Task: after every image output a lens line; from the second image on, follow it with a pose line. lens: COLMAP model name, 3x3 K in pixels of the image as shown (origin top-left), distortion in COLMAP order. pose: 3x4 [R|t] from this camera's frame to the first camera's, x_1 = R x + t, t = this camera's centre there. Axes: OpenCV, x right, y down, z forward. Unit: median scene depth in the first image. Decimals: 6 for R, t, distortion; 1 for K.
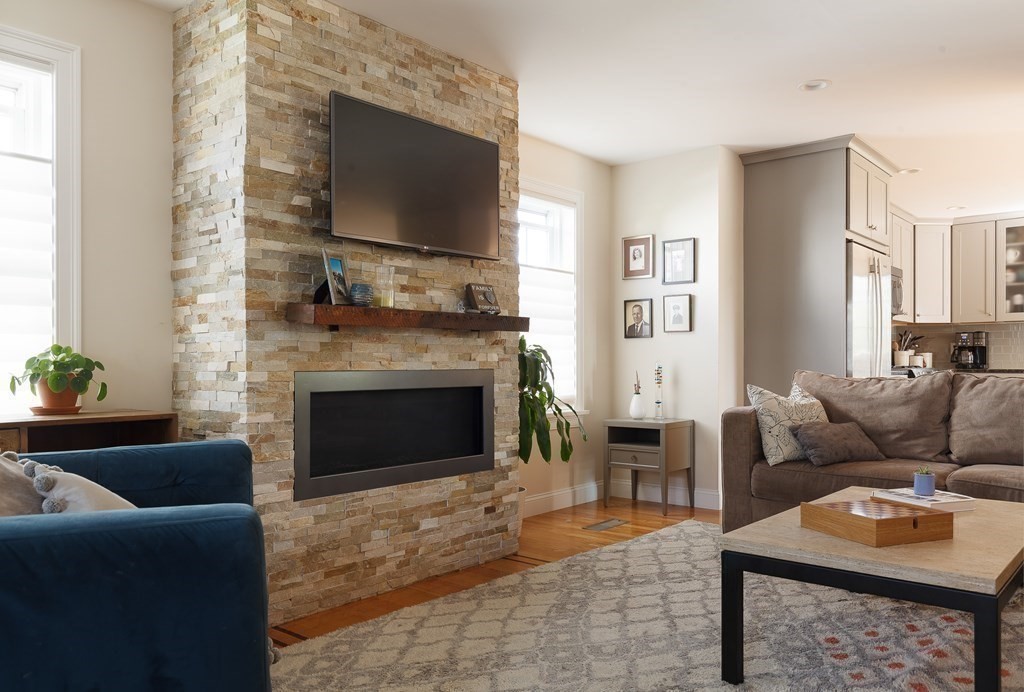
lens RADIAL K [[767.0, 0, 524.7], [0, 767.0, 365.9], [0, 0, 1]] dist [0.028022, -0.026362]
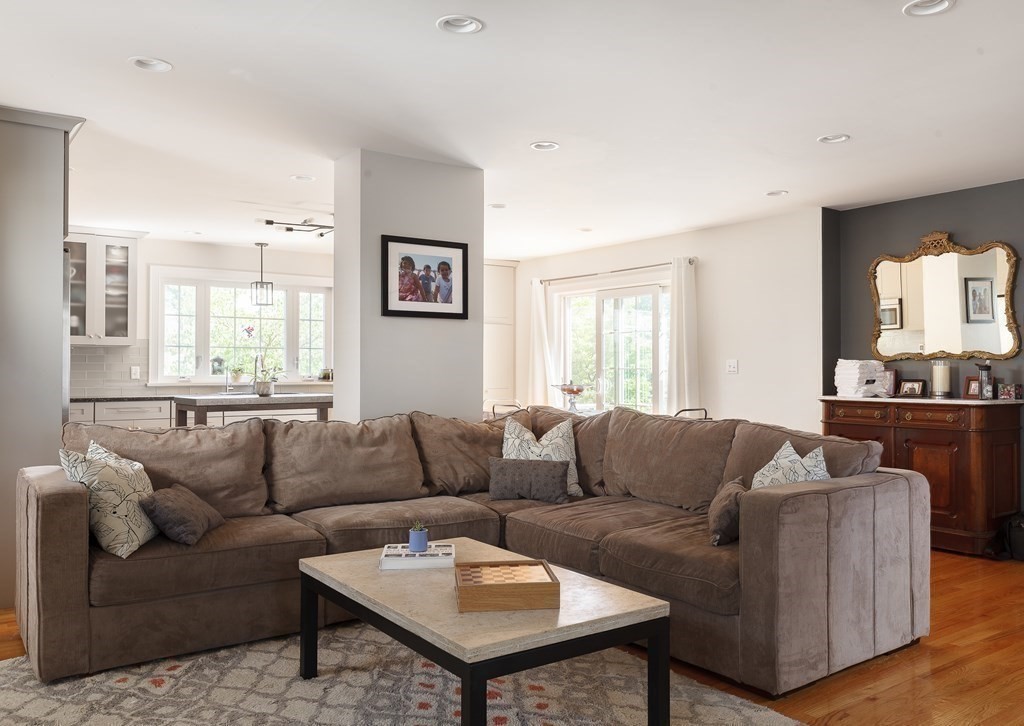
lens RADIAL K [[833.3, 0, 553.8], [0, 833.3, 355.1], [0, 0, 1]] dist [0.006261, -0.006209]
pose [[0.220977, 0.019216, 0.975090, -0.374399], [-0.000530, 0.999808, -0.019583, -0.049740], [-0.975279, 0.003811, 0.220945, 0.421806]]
